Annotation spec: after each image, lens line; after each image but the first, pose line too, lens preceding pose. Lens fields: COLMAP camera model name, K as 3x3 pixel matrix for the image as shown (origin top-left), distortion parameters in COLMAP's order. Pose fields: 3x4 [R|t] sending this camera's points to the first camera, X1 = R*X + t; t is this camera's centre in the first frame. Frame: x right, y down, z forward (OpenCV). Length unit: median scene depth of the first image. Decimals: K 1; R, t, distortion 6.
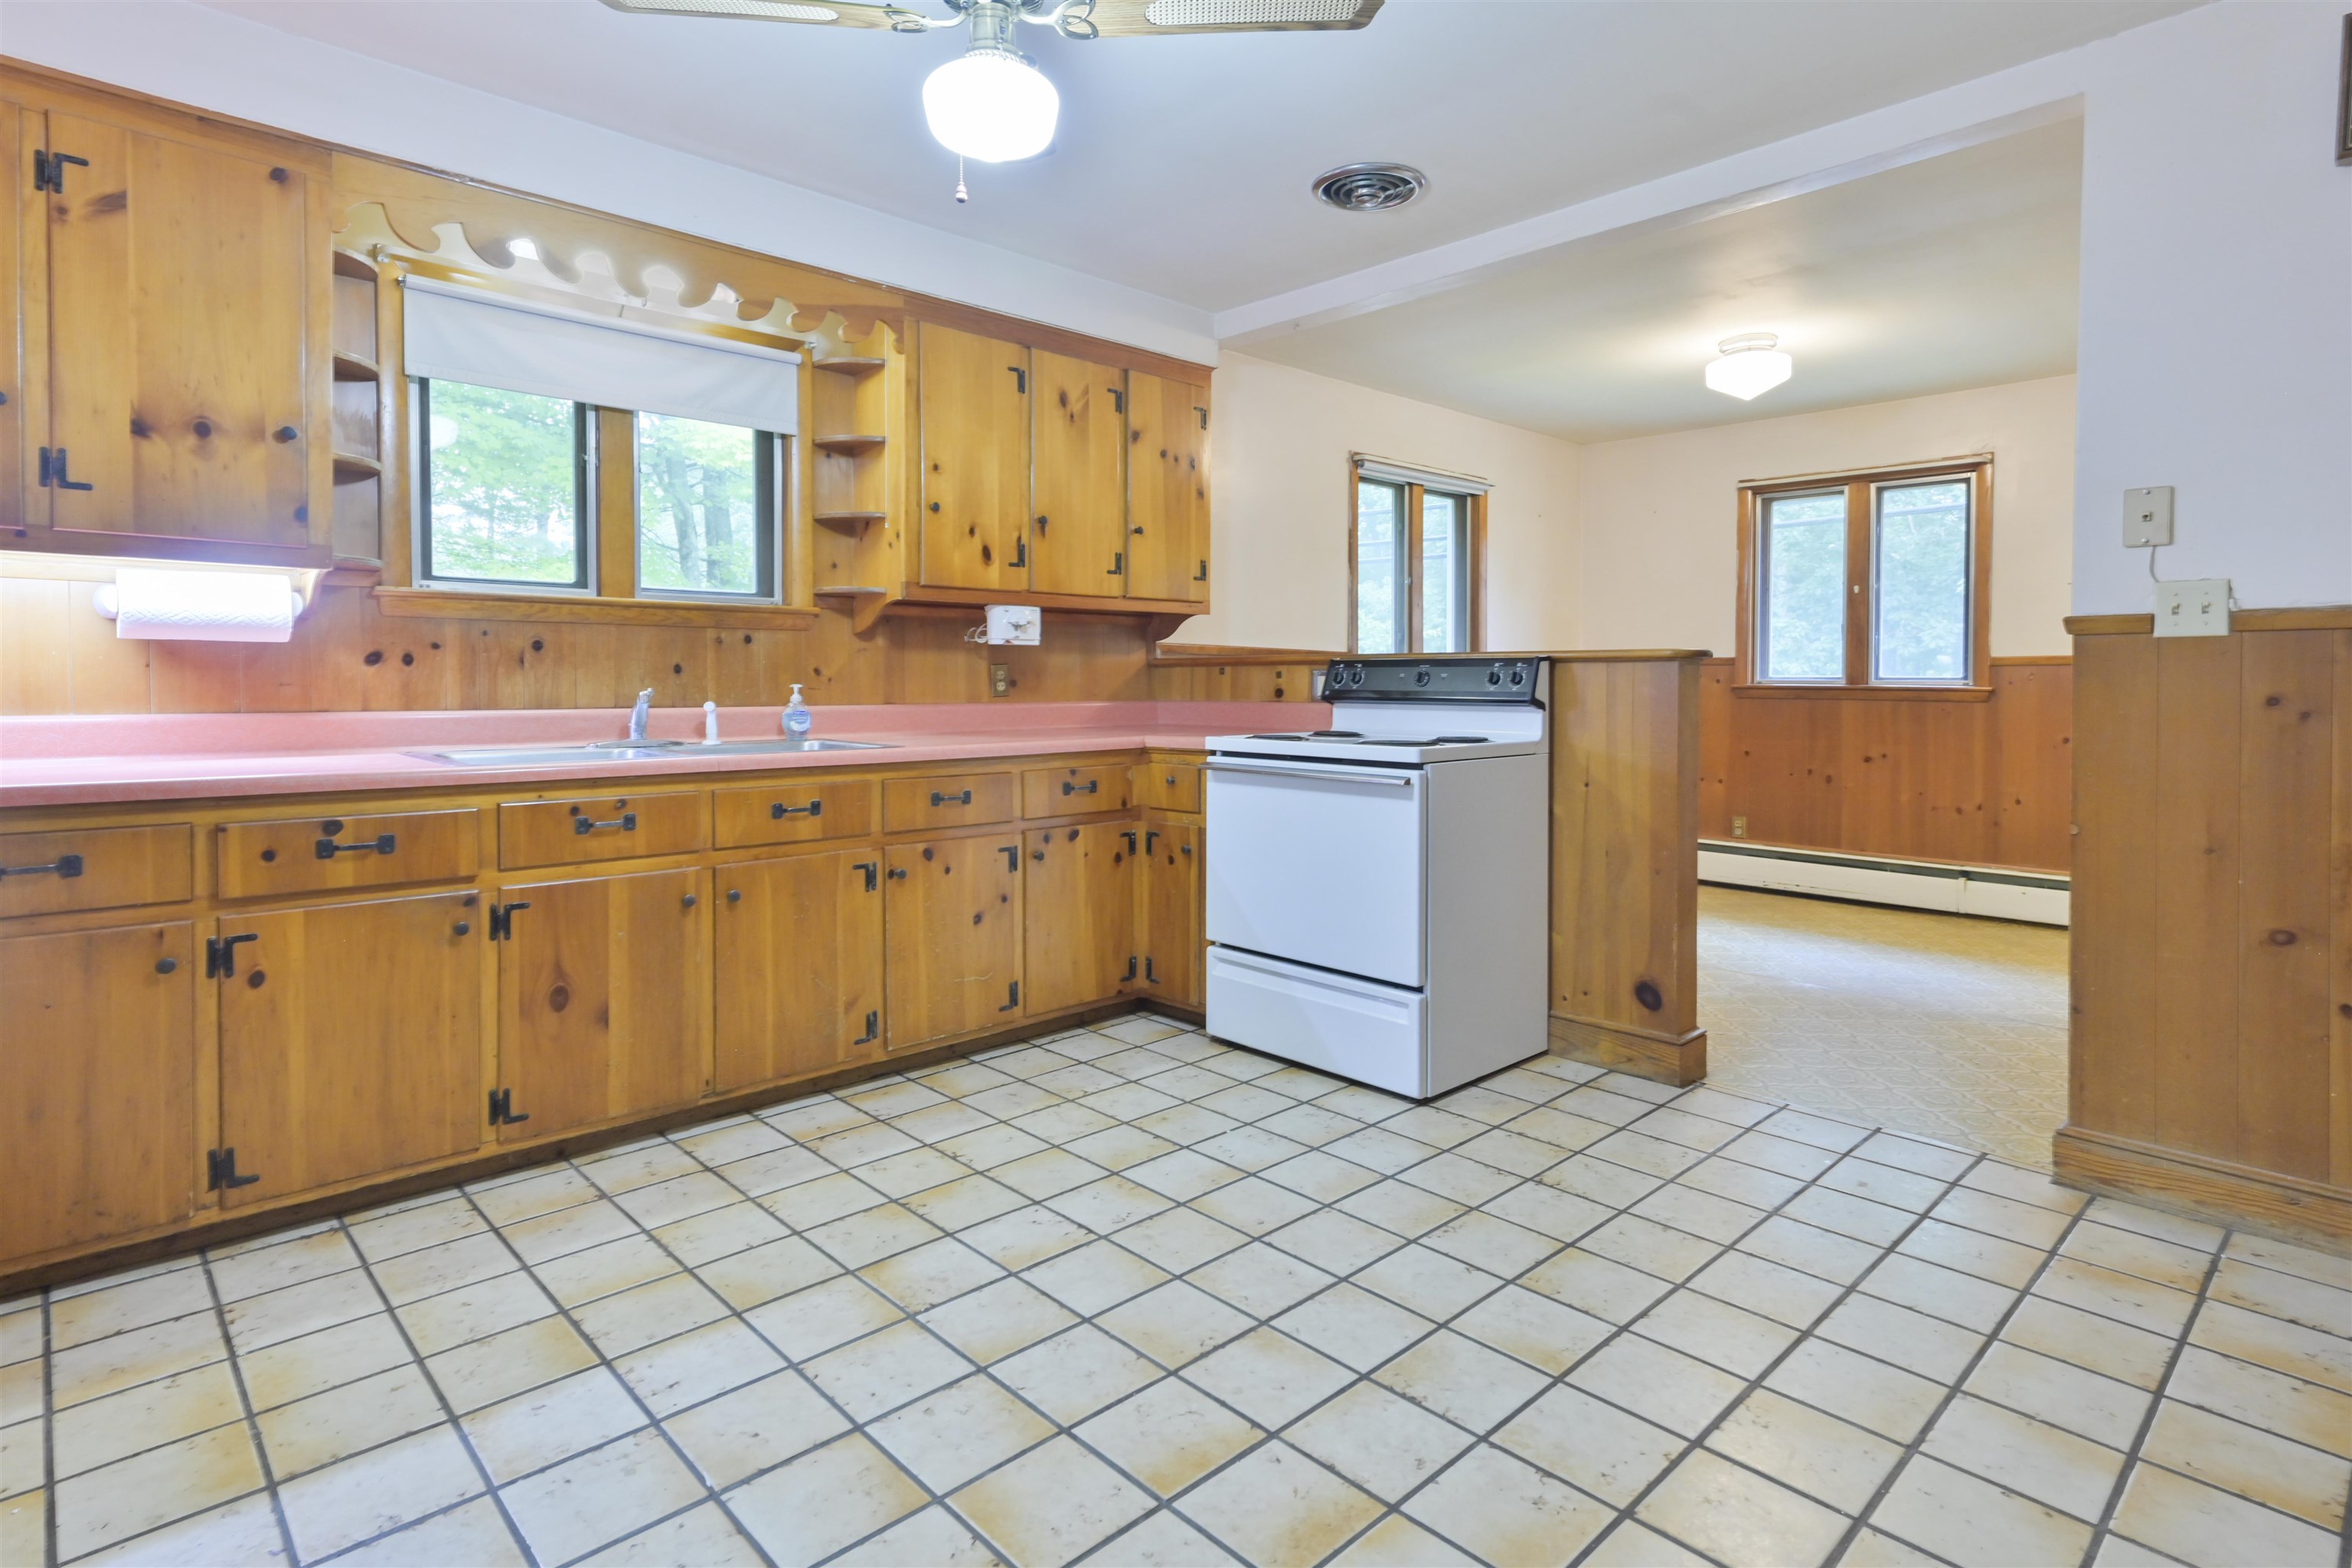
lens RADIAL K [[1206.8, 0, 1175.0], [0, 1206.8, 705.6], [0, 0, 1]] dist [0.010565, 0.000461]
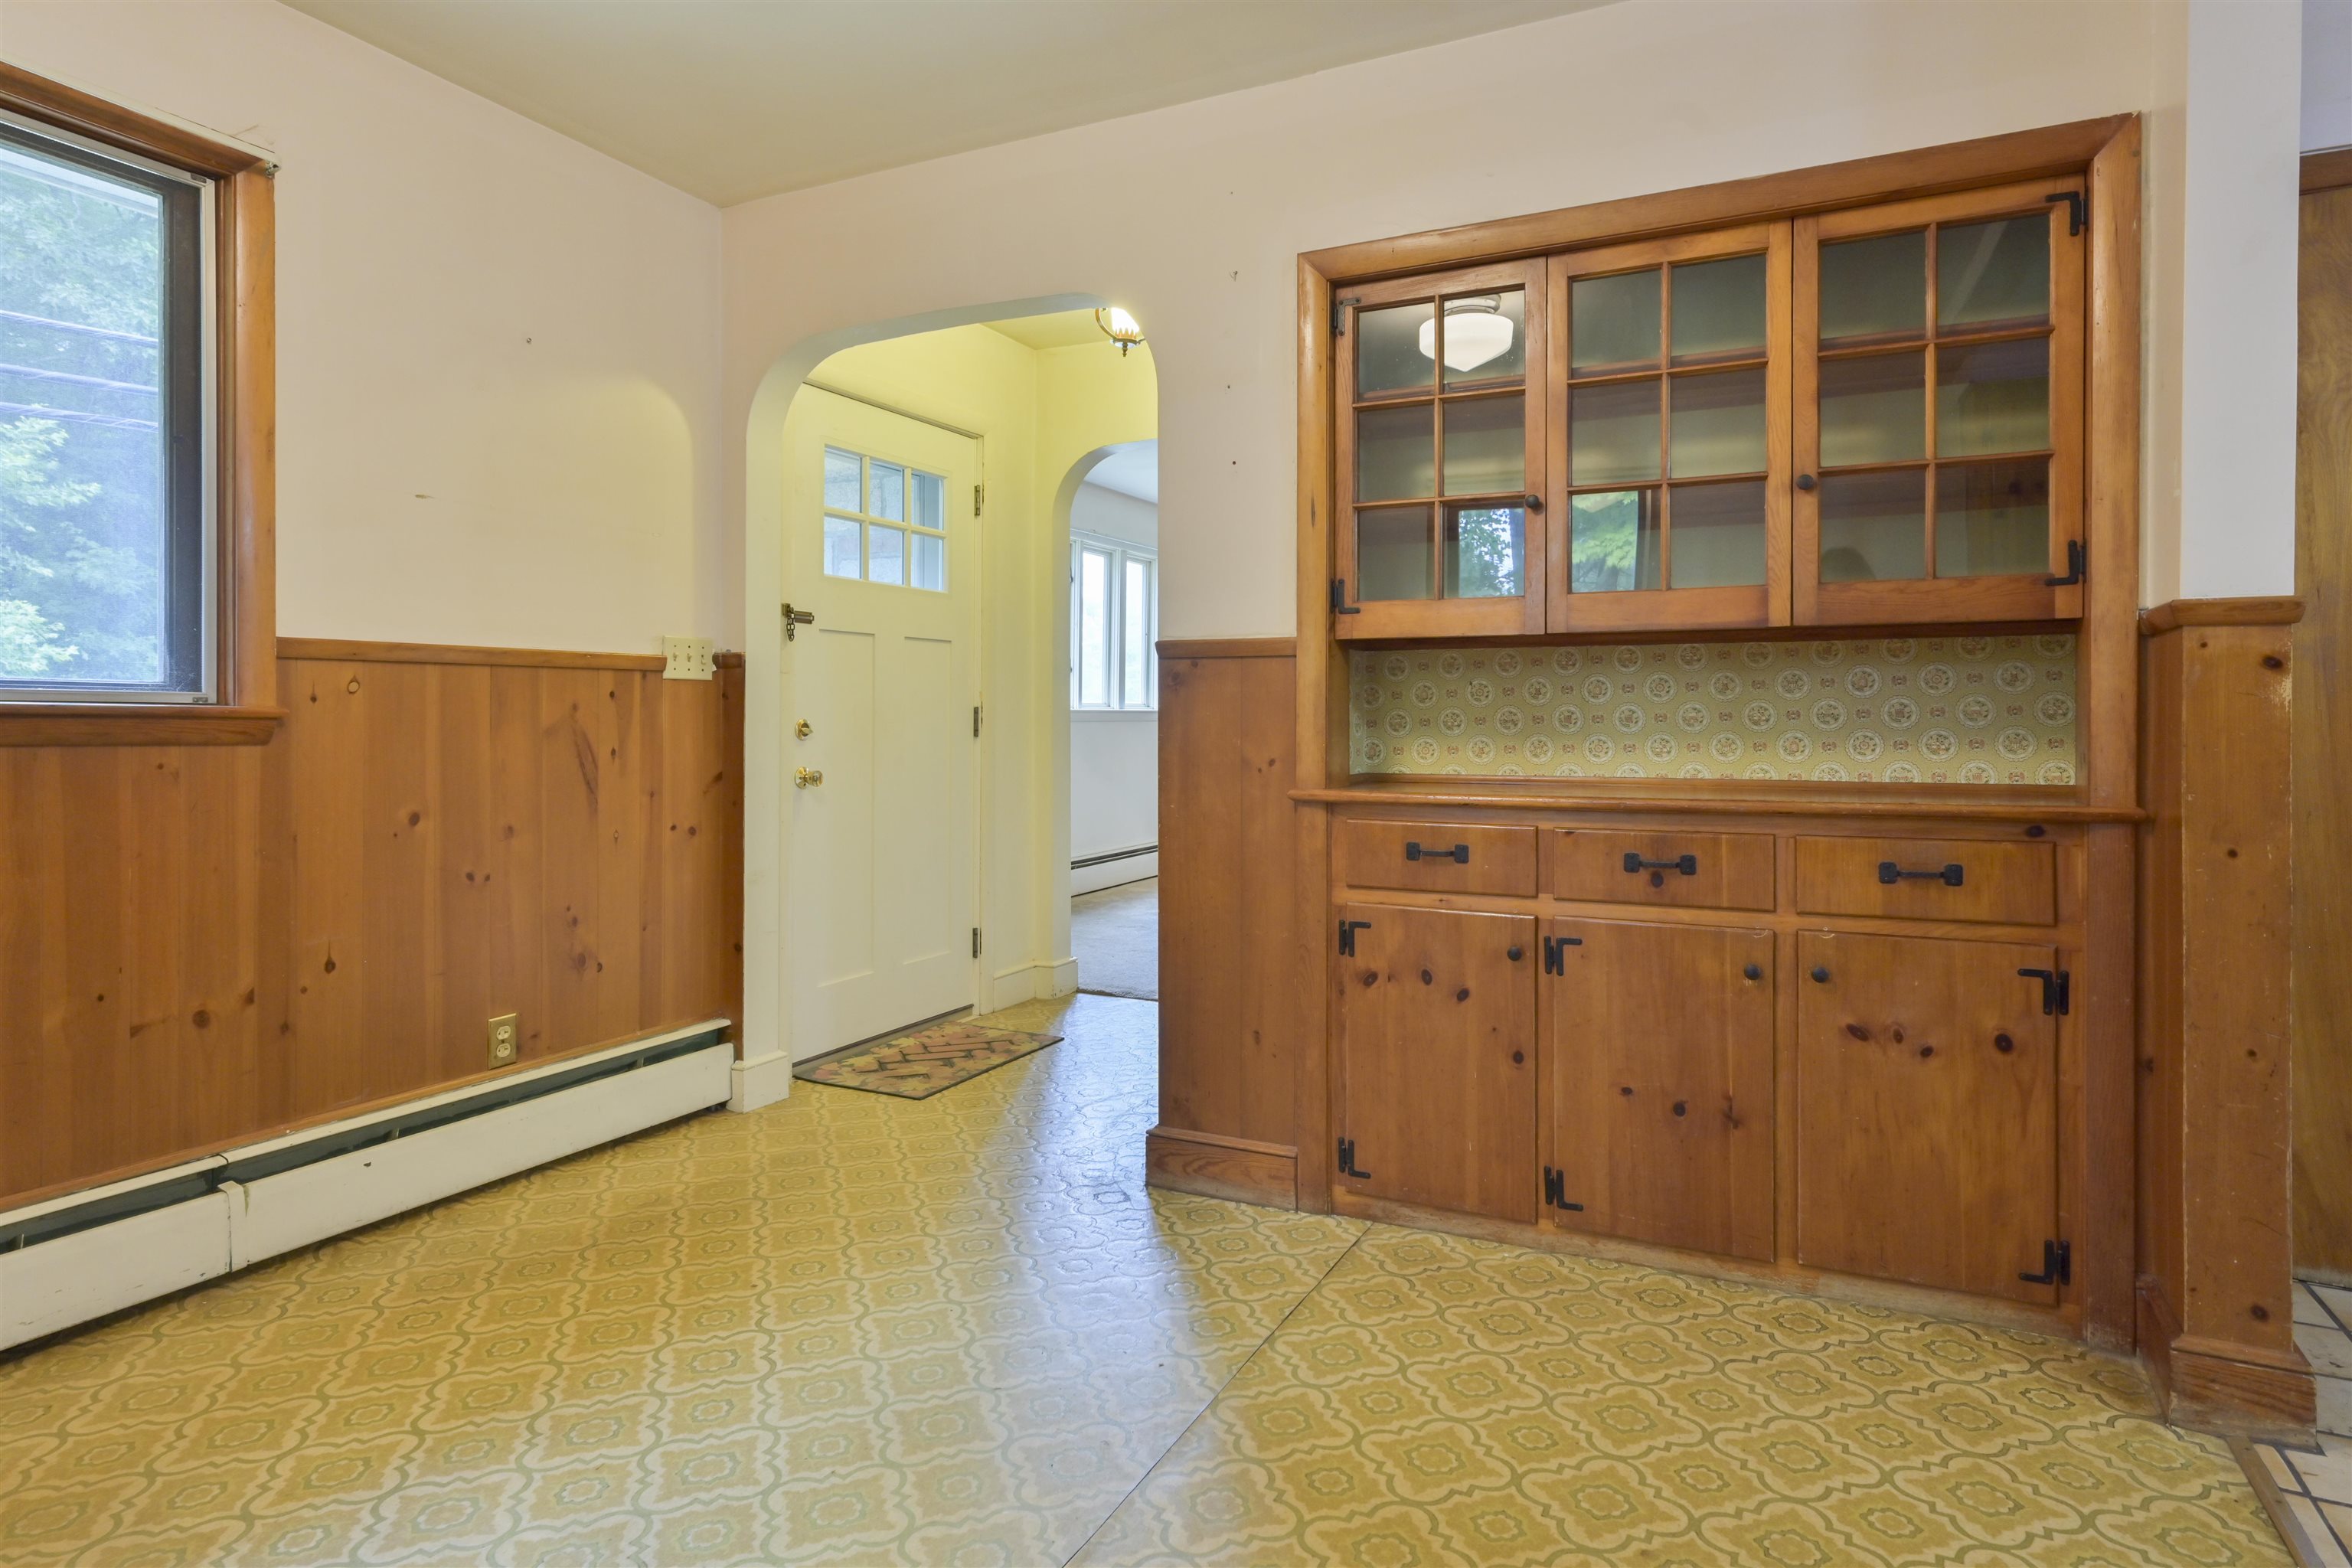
lens RADIAL K [[1303.7, 0, 1178.6], [0, 1303.7, 734.9], [0, 0, 1]] dist [0.002325, 0.000677]
pose [[-0.353513, -0.010233, 0.935374, 0.192404], [0.016236, 0.999722, 0.017073, -0.011947], [-0.935289, 0.021223, -0.353249, 1.212604]]
